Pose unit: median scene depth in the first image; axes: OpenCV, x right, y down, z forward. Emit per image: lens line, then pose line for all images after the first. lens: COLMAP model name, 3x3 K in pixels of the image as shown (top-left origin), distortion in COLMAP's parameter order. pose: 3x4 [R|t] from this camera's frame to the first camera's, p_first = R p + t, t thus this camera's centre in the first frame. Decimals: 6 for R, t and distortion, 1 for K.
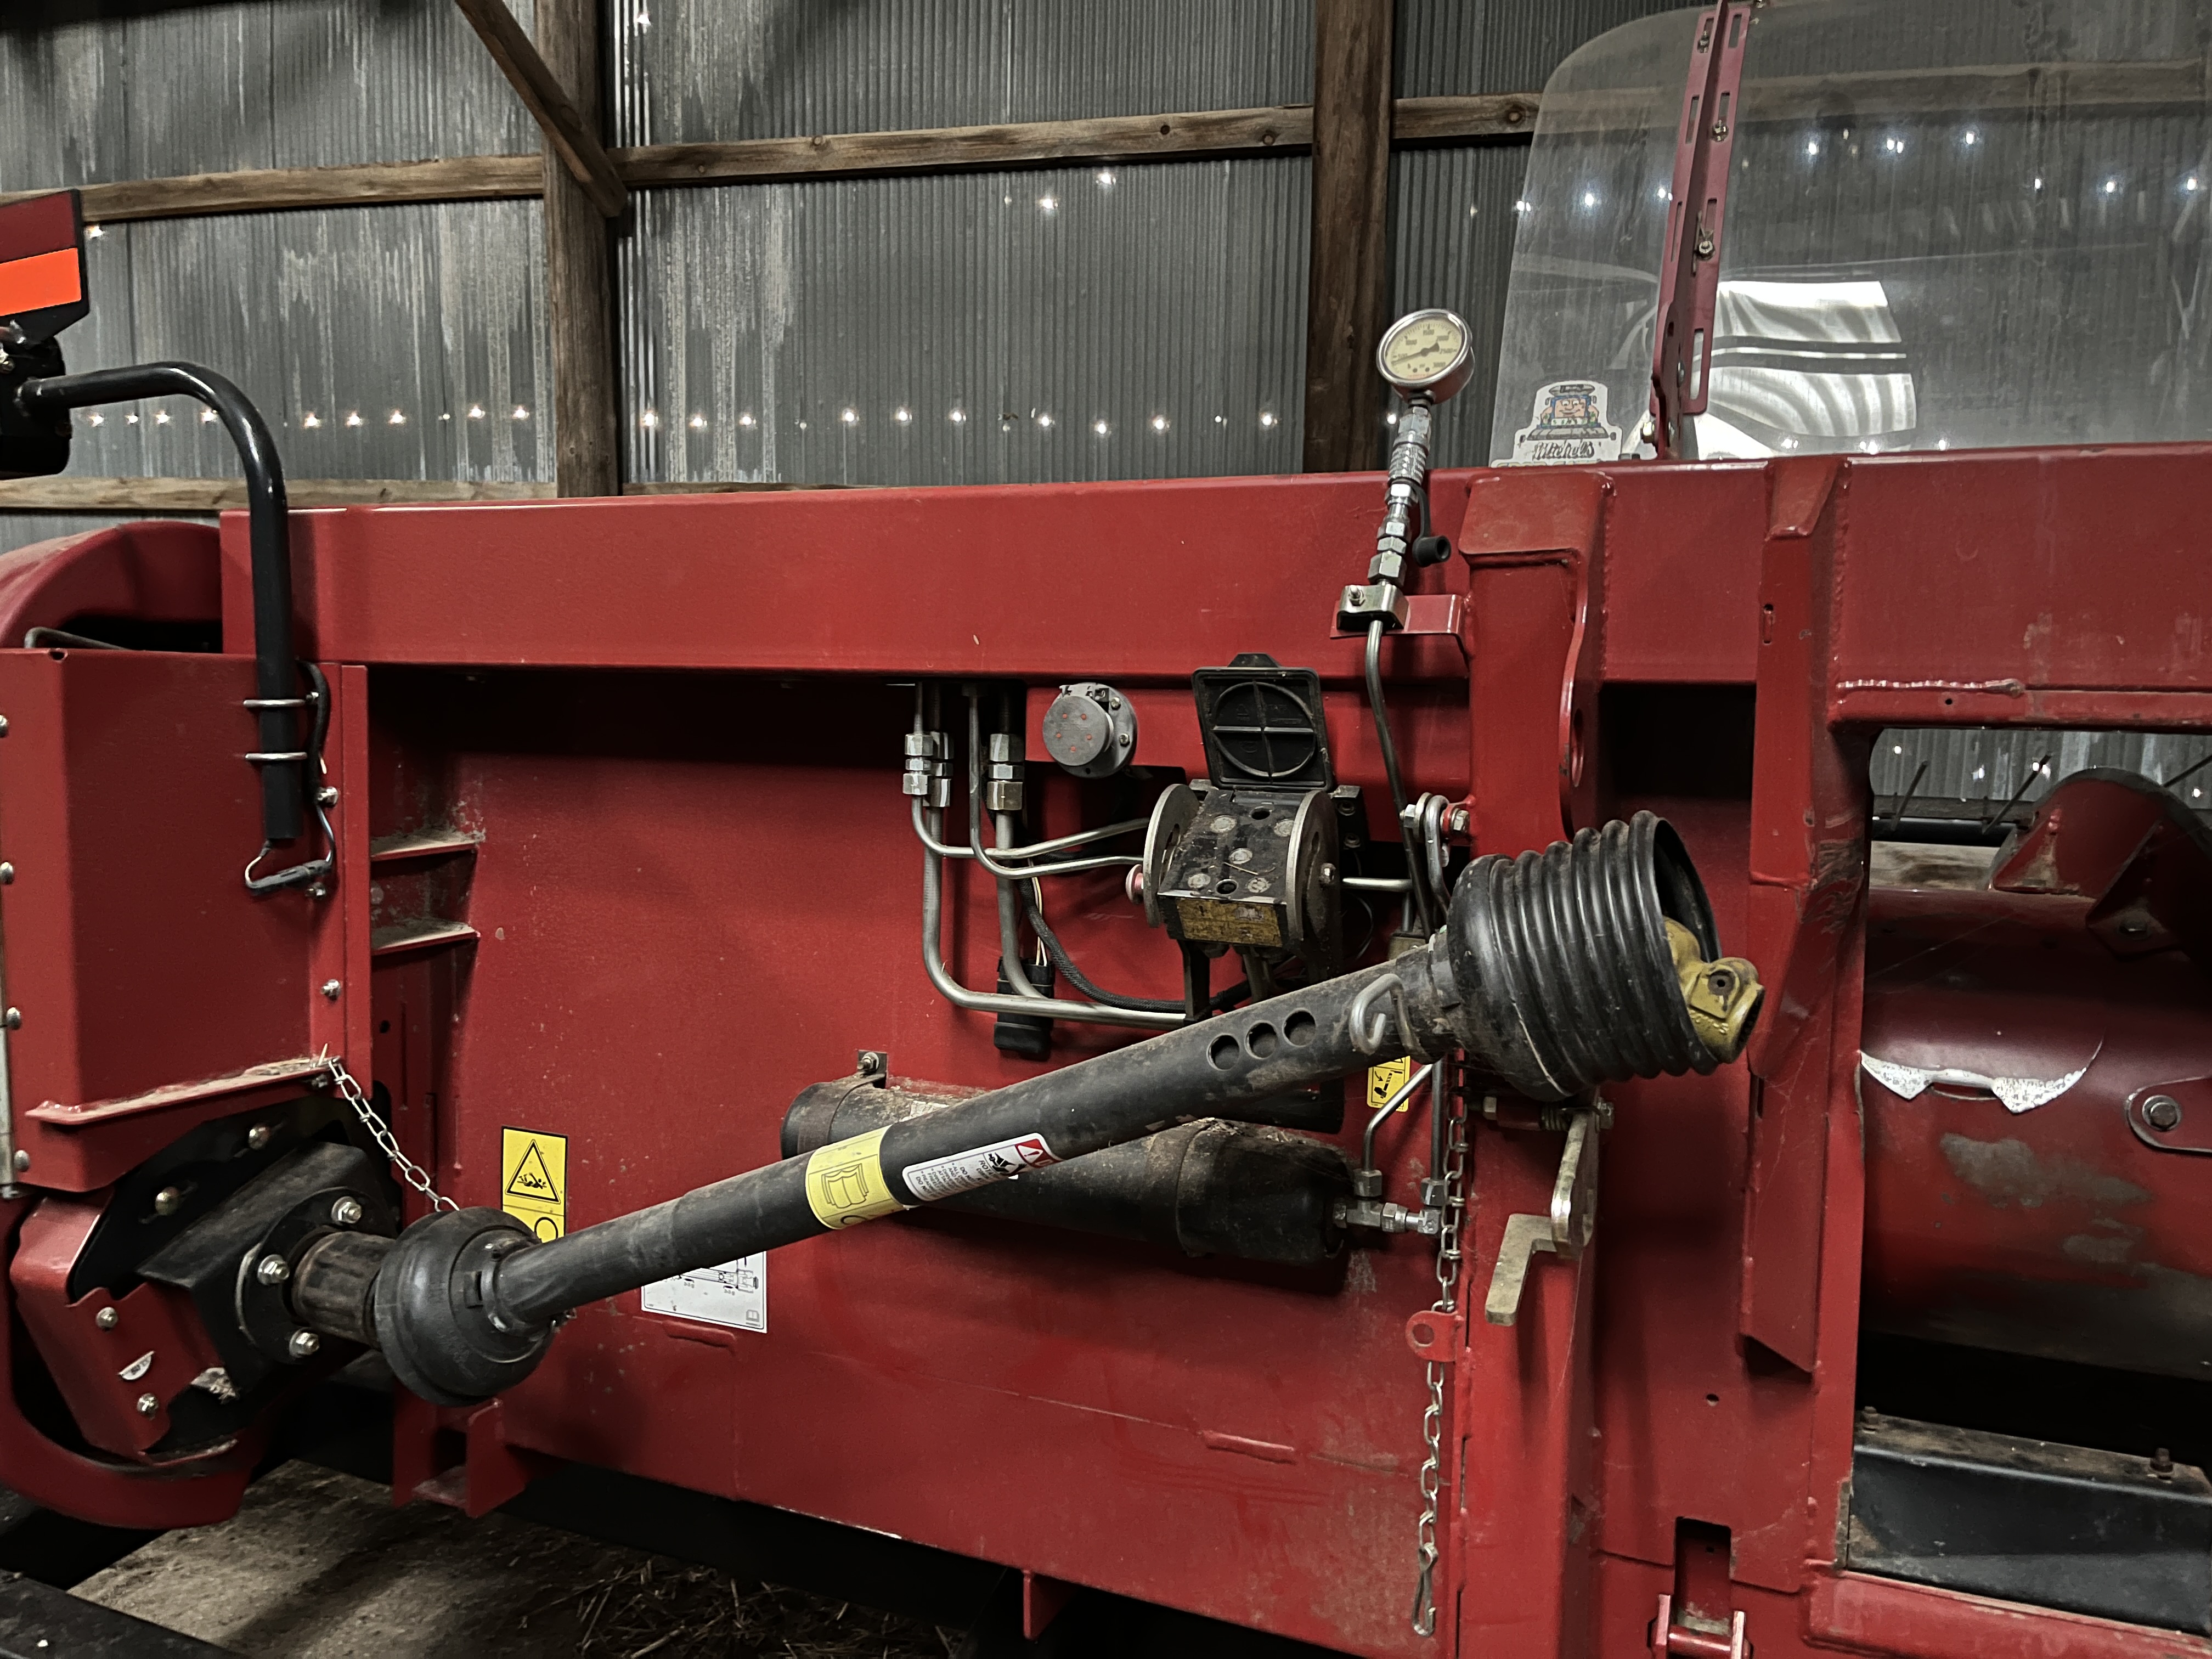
lens RADIAL K [[1647.2, 0, 1108.5], [0, 1647.2, 866.2], [0, 0, 1]] dist [0.089859, -0.137836]
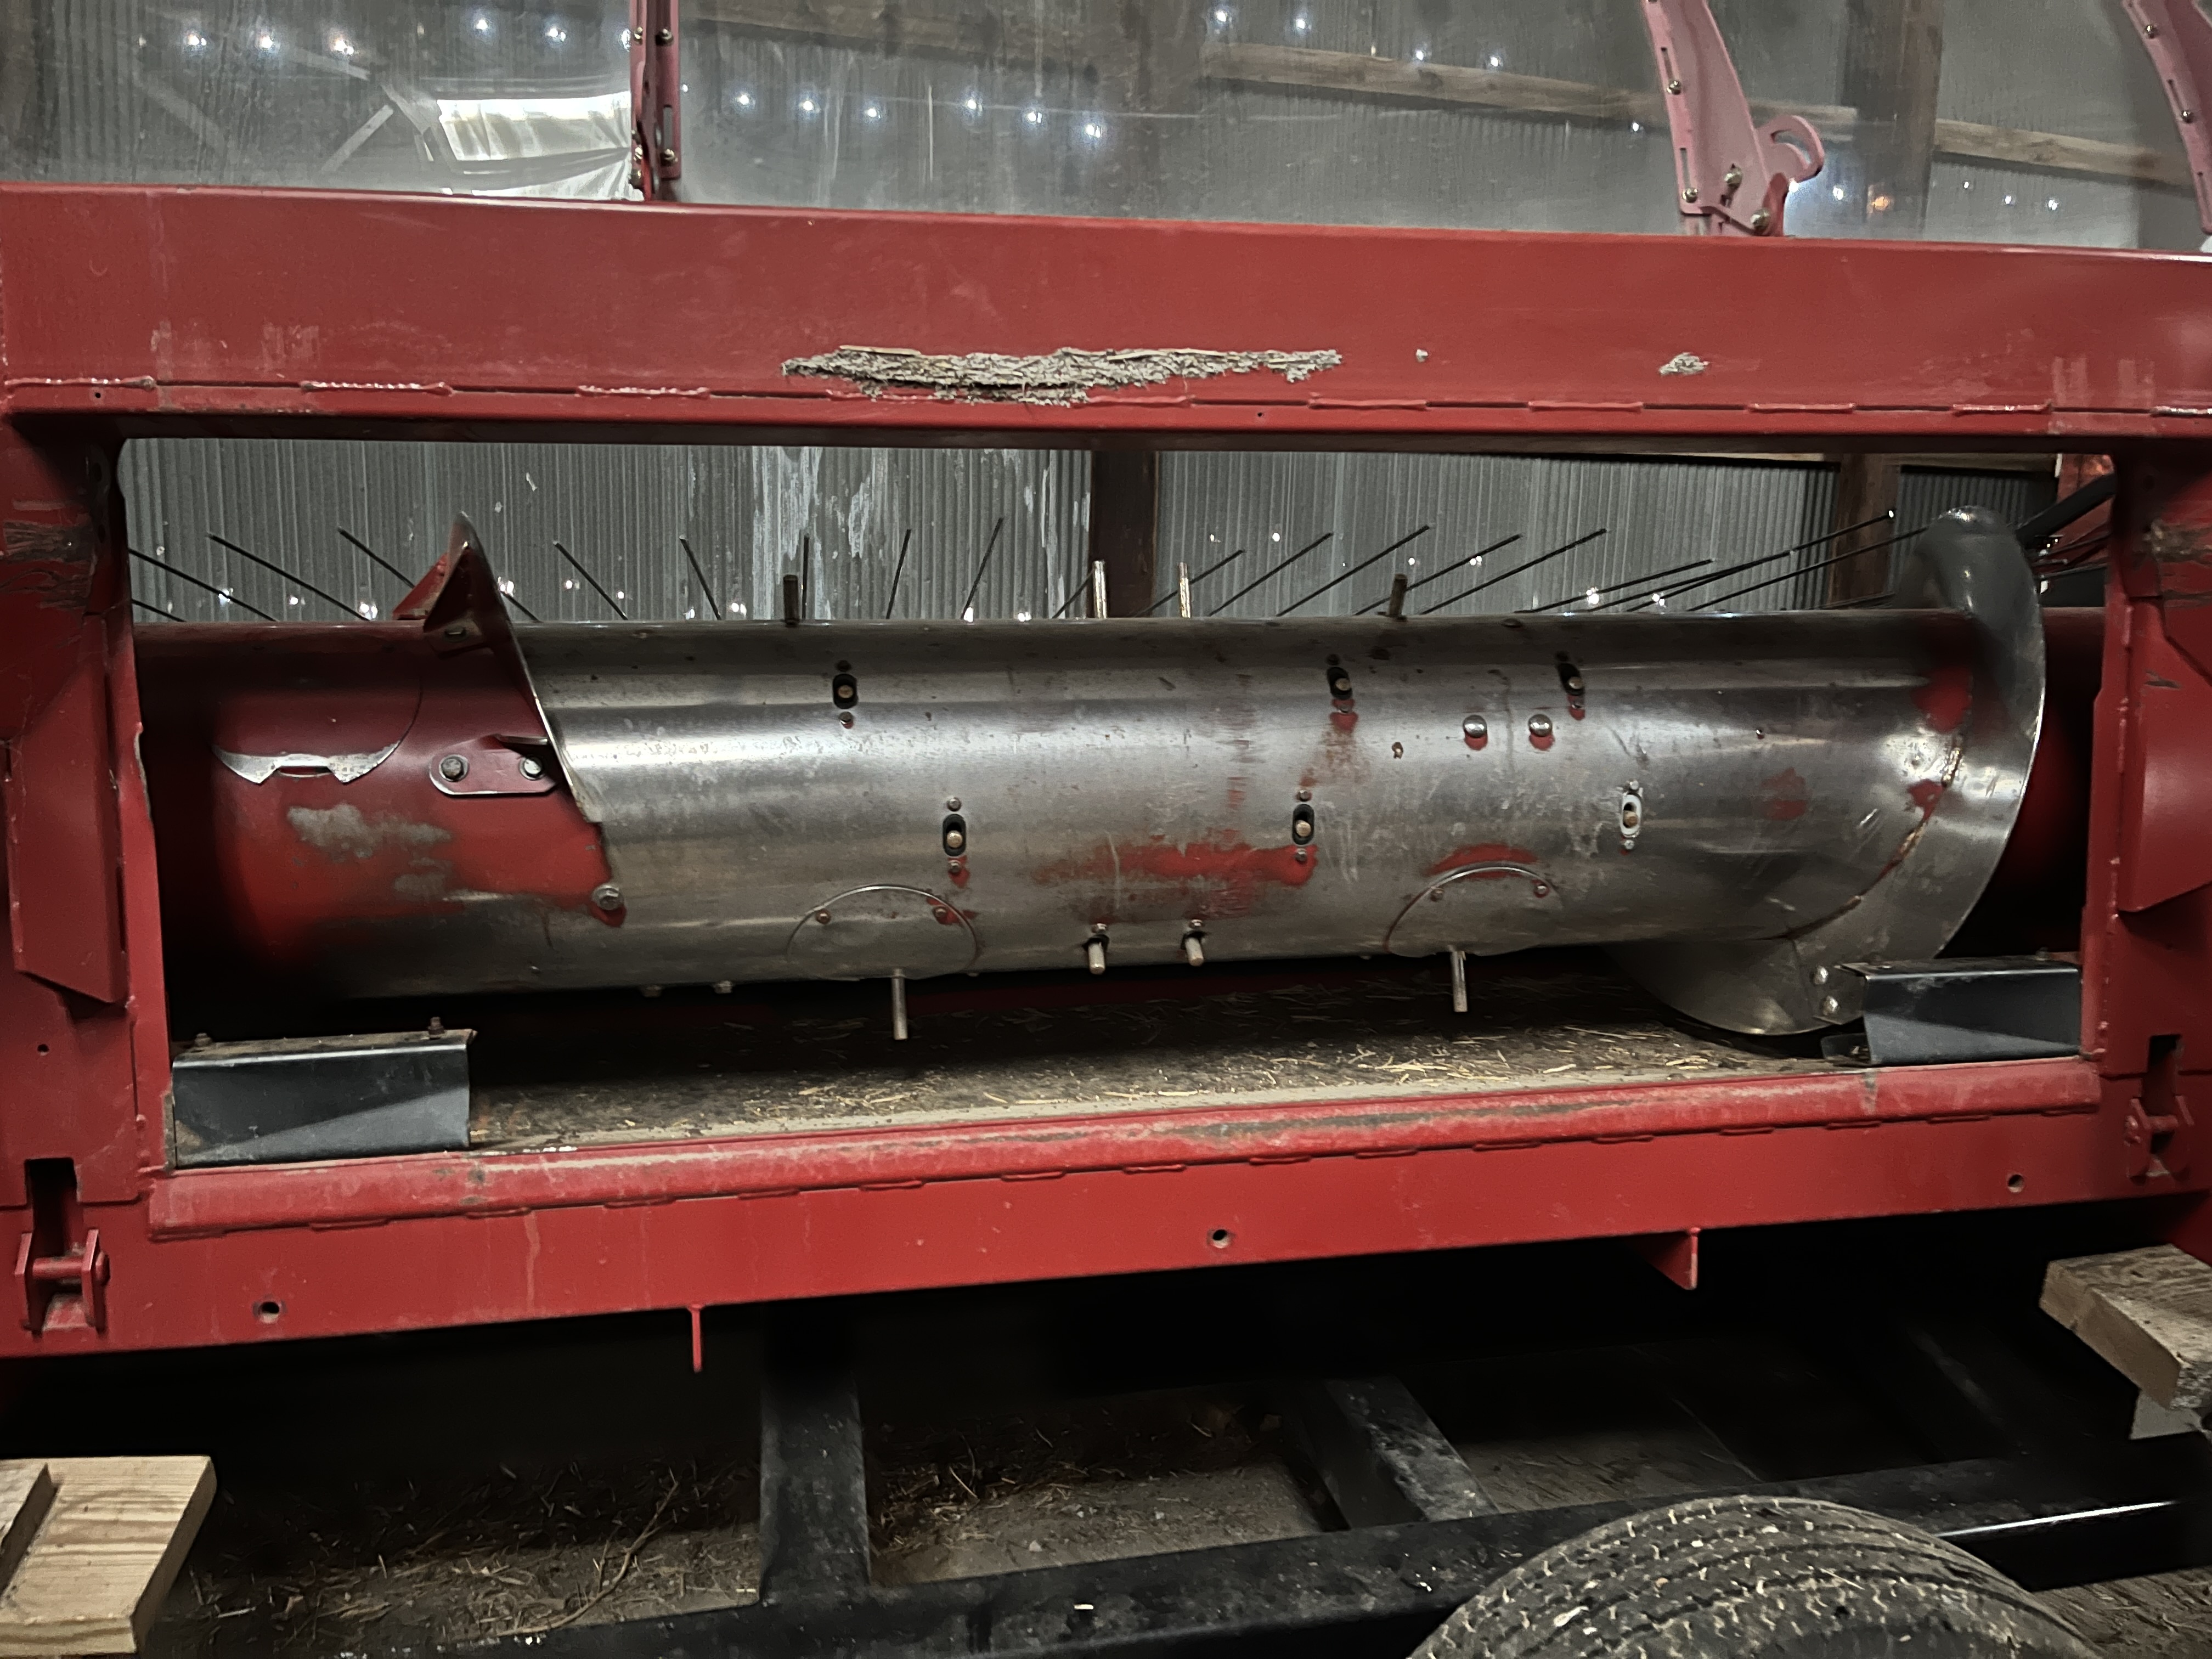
lens RADIAL K [[1667.2, 0, 1121.9], [0, 1667.2, 830.8], [0, 0, 1]] dist [0.094831, -0.134510]
pose [[0.825999, -0.093825, 0.555808, 0.351691], [0.079957, 0.995582, 0.049237, 0.181043], [-0.557971, 0.003771, 0.829852, -0.351603]]
